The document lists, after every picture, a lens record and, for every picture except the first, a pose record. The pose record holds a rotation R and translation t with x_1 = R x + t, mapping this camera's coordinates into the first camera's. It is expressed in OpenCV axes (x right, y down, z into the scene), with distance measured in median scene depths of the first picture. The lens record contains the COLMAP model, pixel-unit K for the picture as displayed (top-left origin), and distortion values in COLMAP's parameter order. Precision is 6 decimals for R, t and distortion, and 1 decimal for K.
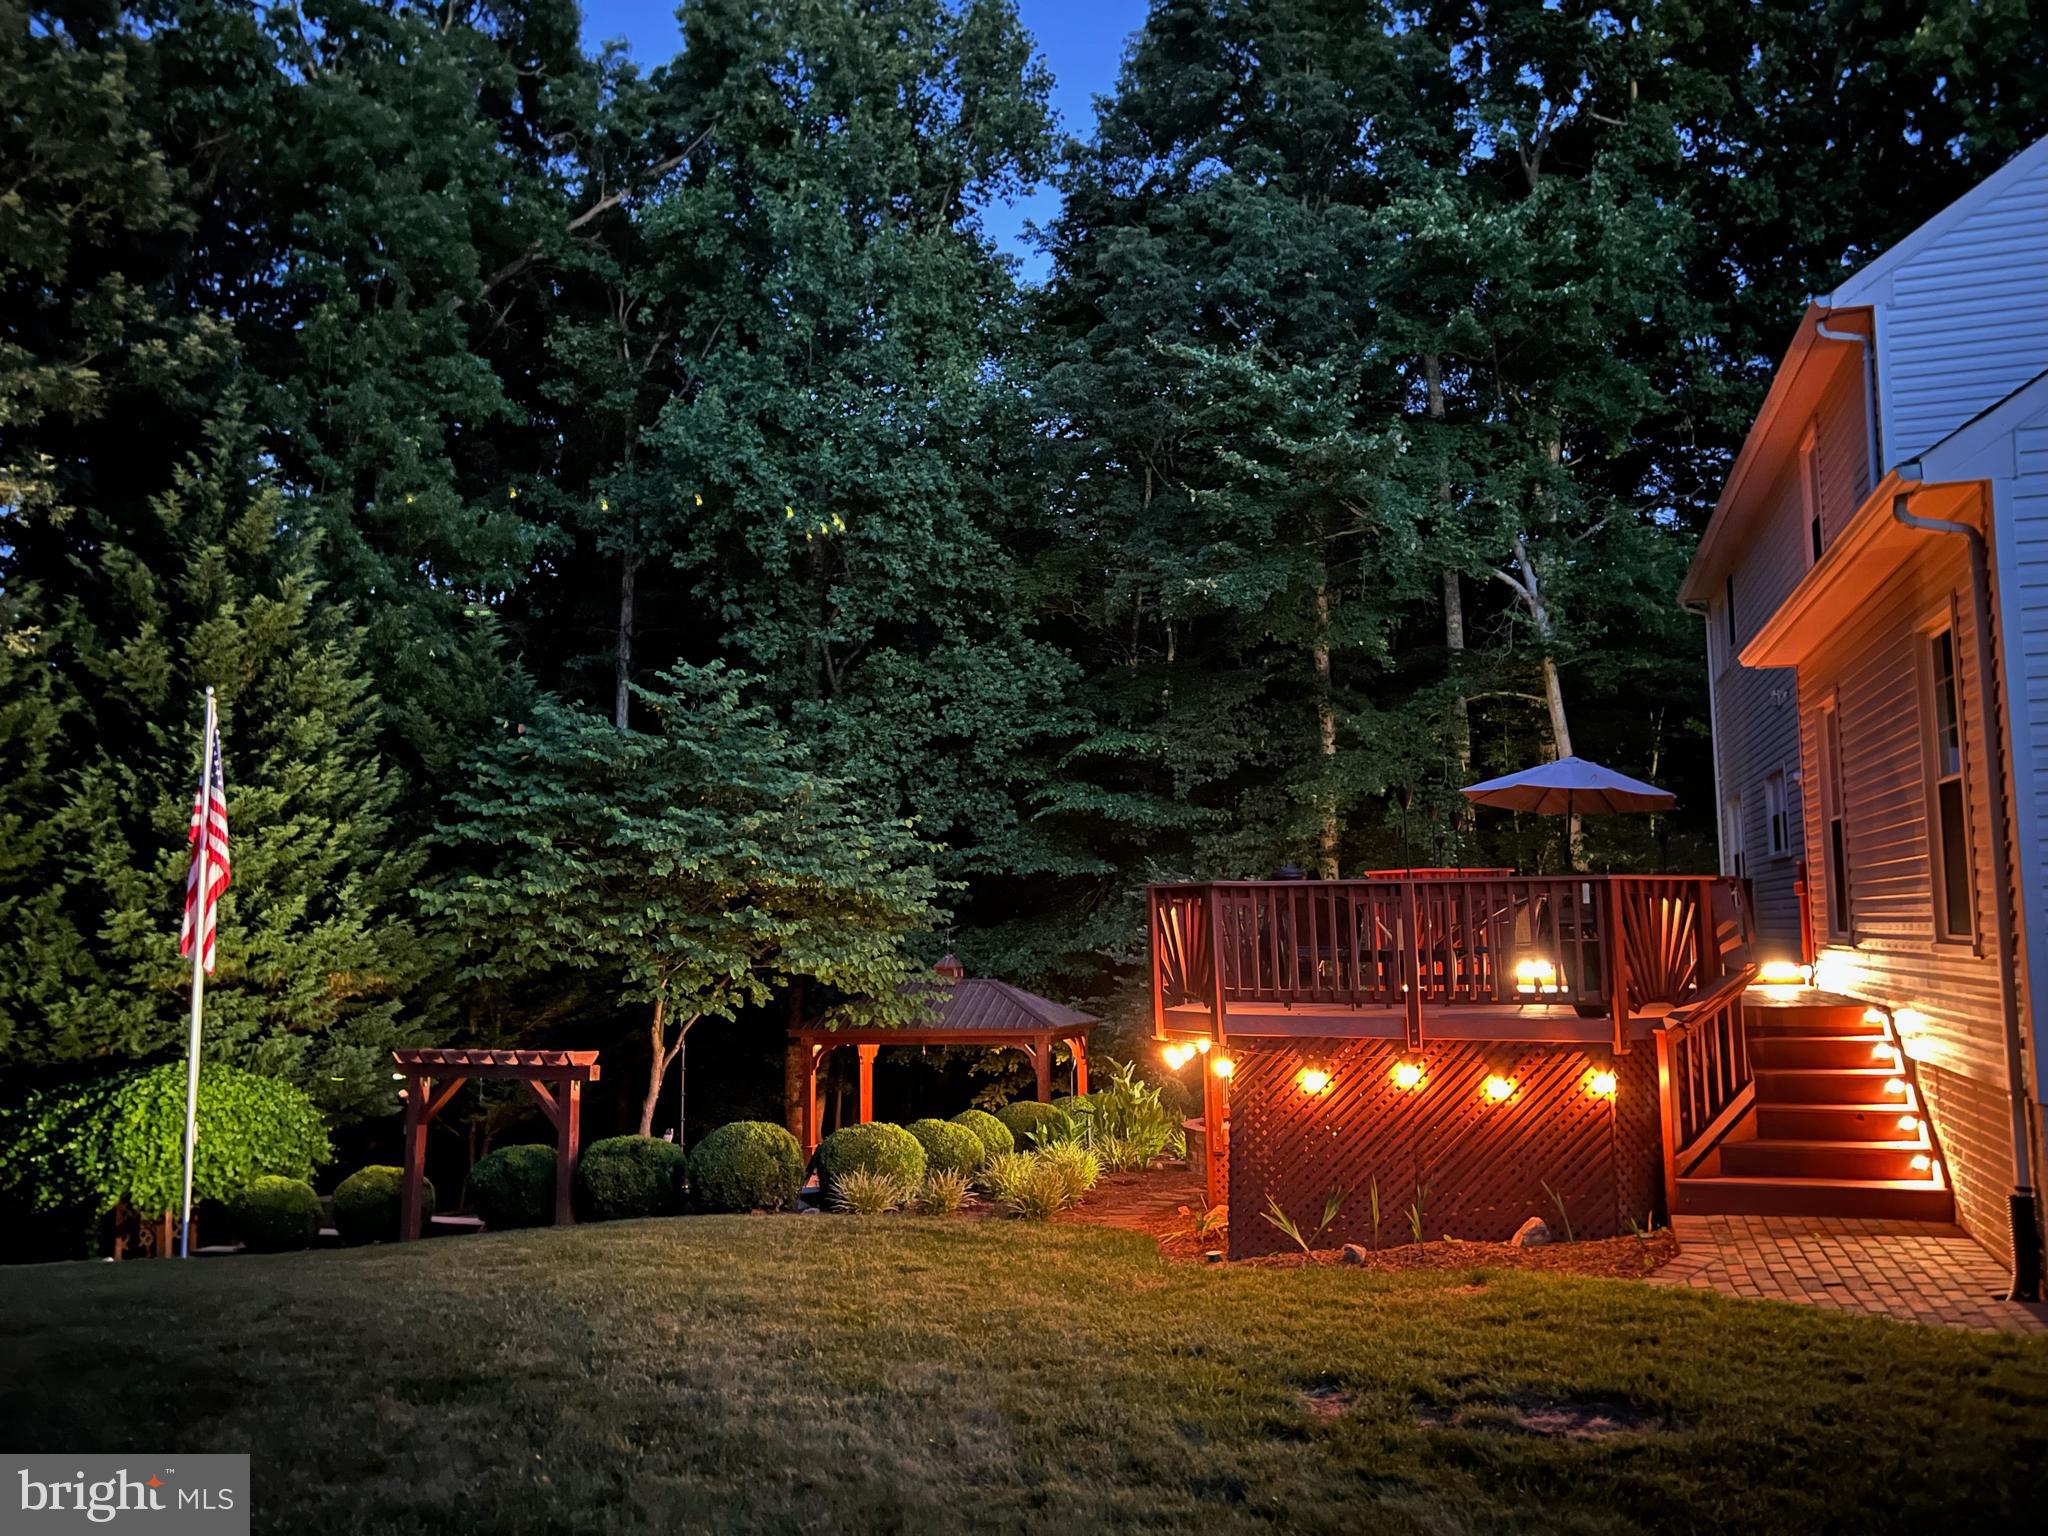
lens RADIAL K [[1557.8, 0, 1023.2], [0, 1557.8, 775.8], [0, 0, 1]] dist [0.031311, -0.006072]
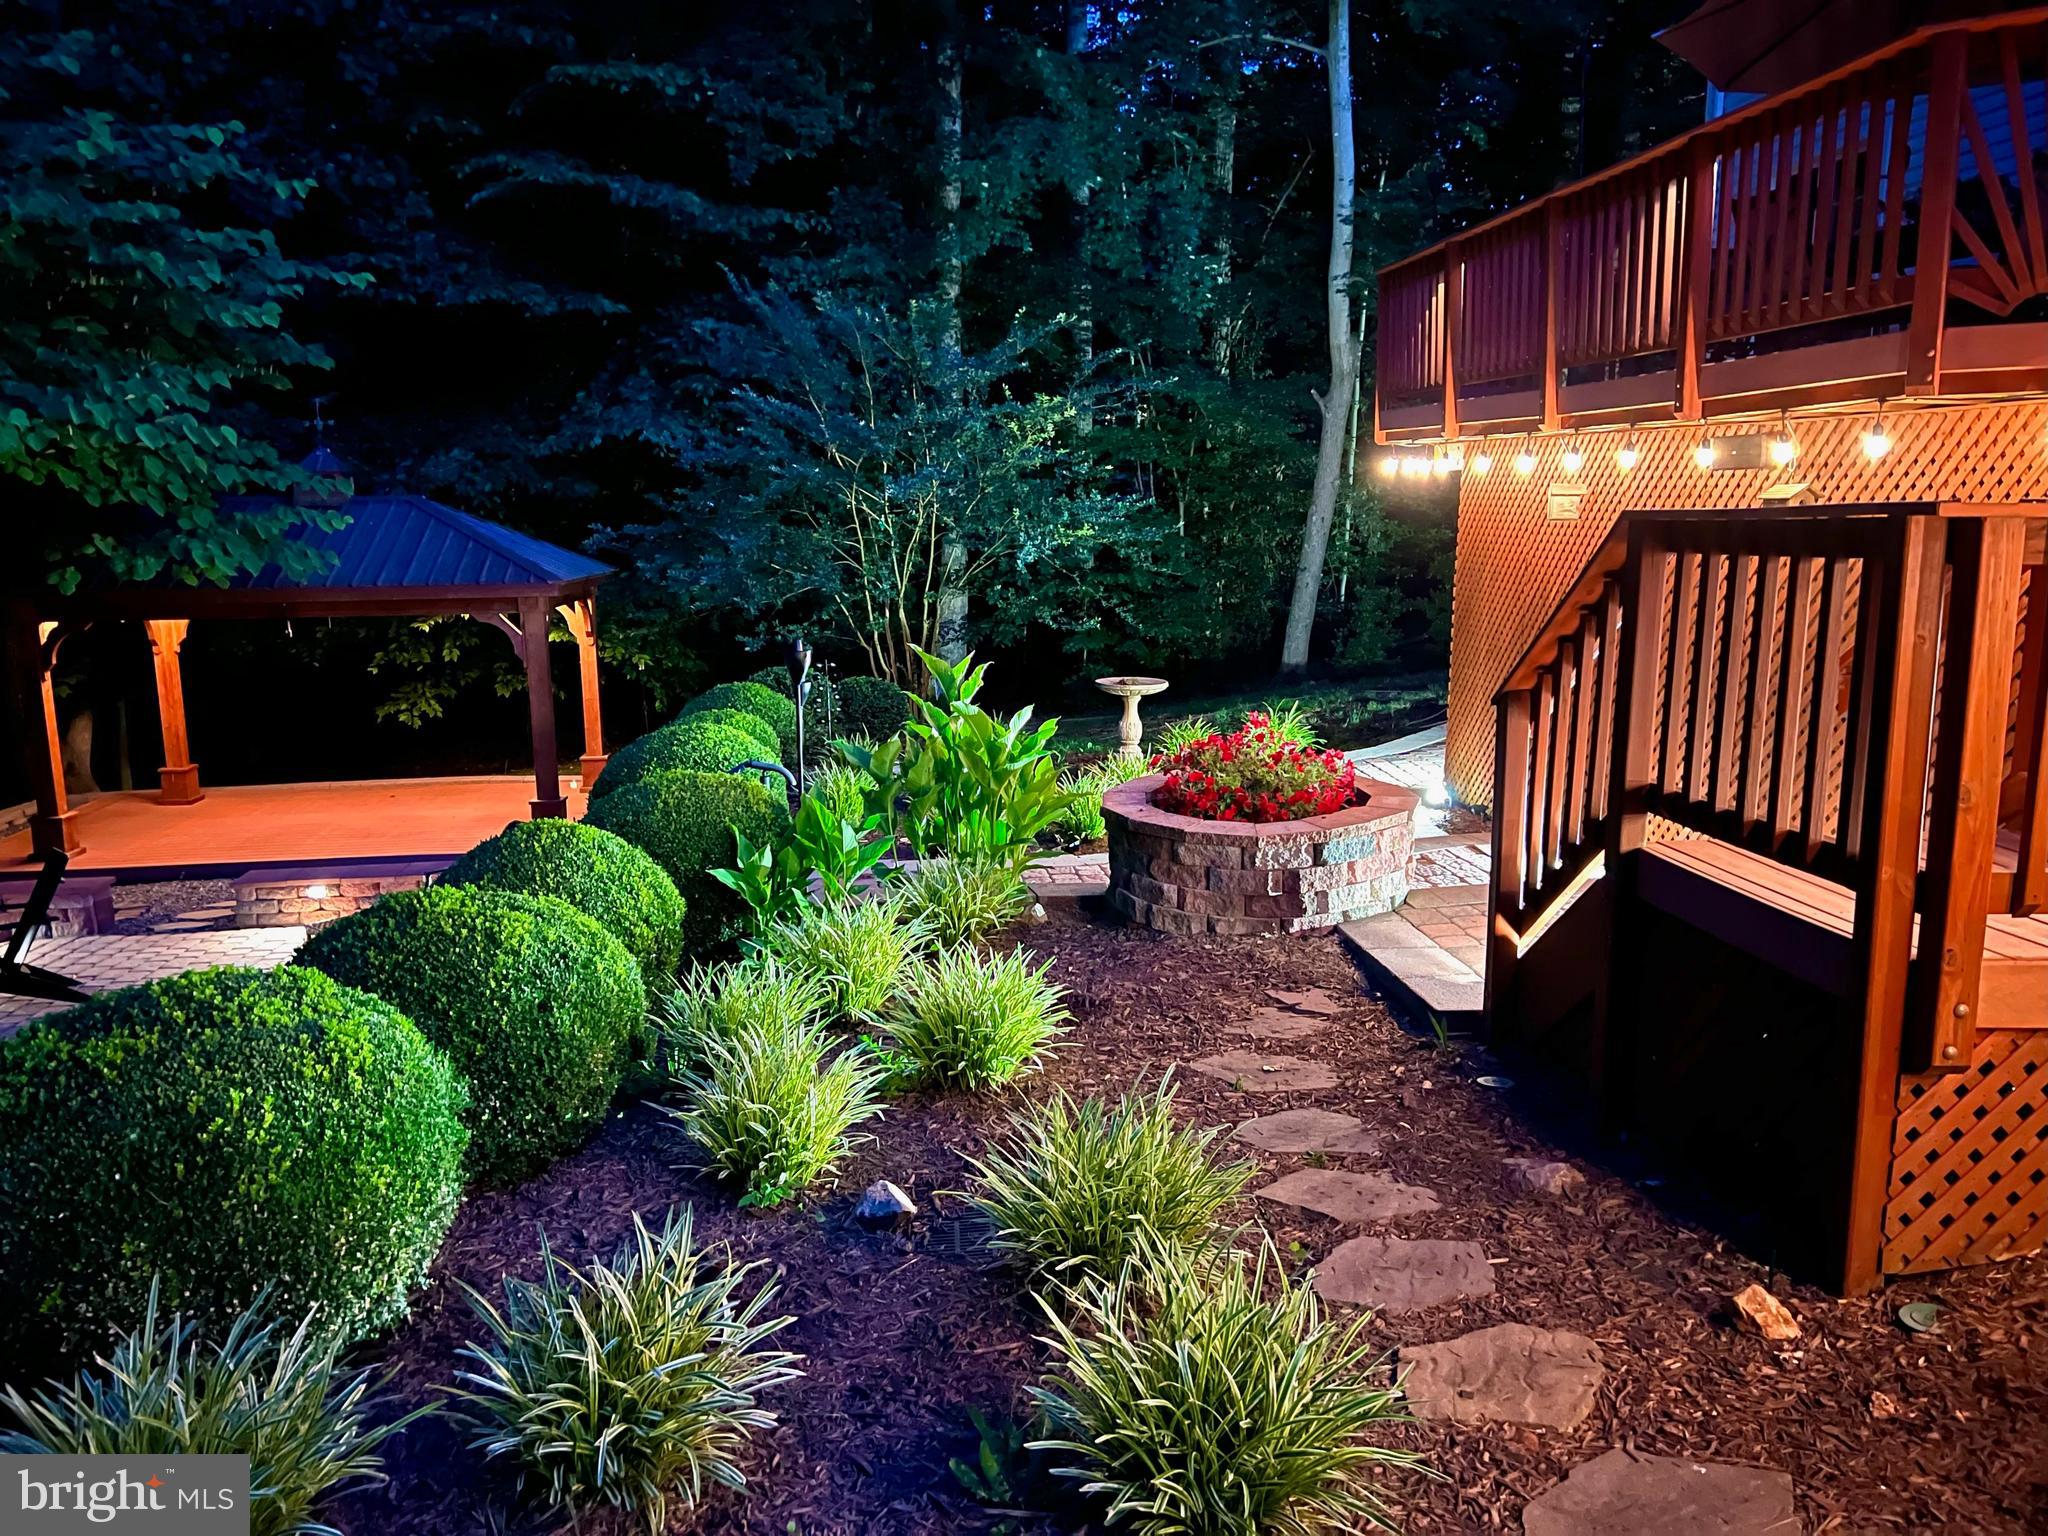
lens RADIAL K [[1557.8, 0, 1011.6], [0, 1557.8, 764.4], [0, 0, 1]] dist [0.031311, -0.006072]
pose [[0.924489, -0.059367, 0.376558, -0.042470], [-0.042745, 0.965426, 0.257149, 0.079121], [-0.378805, -0.253827, 0.889988, 0.459236]]
